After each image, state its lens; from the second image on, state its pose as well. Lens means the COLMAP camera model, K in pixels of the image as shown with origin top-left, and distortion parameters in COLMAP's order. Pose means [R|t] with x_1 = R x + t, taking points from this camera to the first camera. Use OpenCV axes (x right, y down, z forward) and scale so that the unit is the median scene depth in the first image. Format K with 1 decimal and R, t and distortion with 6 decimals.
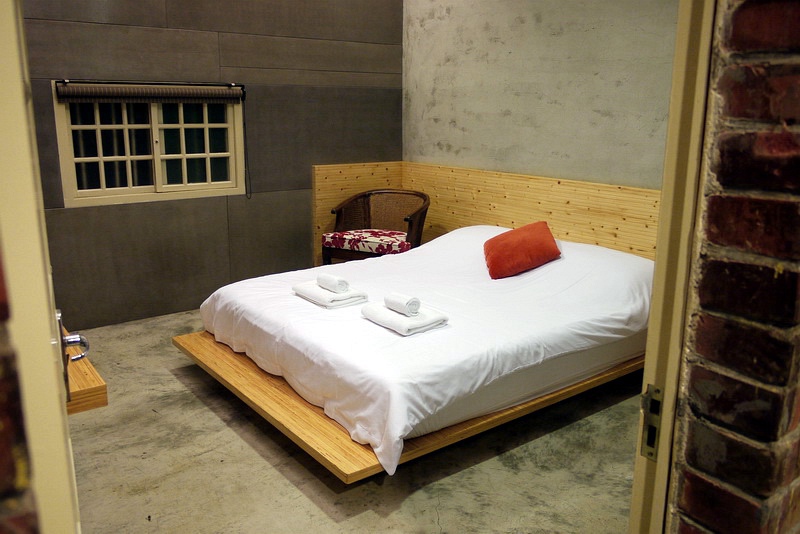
lens RADIAL K [[655.6, 0, 400.0], [0, 655.6, 267.0], [0, 0, 1]] dist [-0.019920, -0.003803]
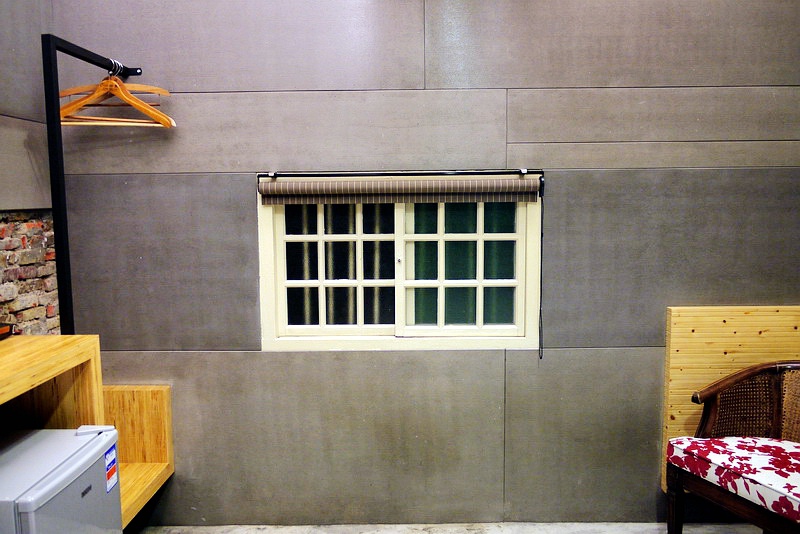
lens RADIAL K [[655.6, 0, 400.0], [0, 655.6, 267.0], [0, 0, 1]] dist [-0.019920, -0.003803]
pose [[0.791050, 0.041534, -0.610340, 0.027582], [-0.128749, 0.986650, -0.099727, -0.113574], [0.598050, 0.157470, 0.785837, 0.458612]]
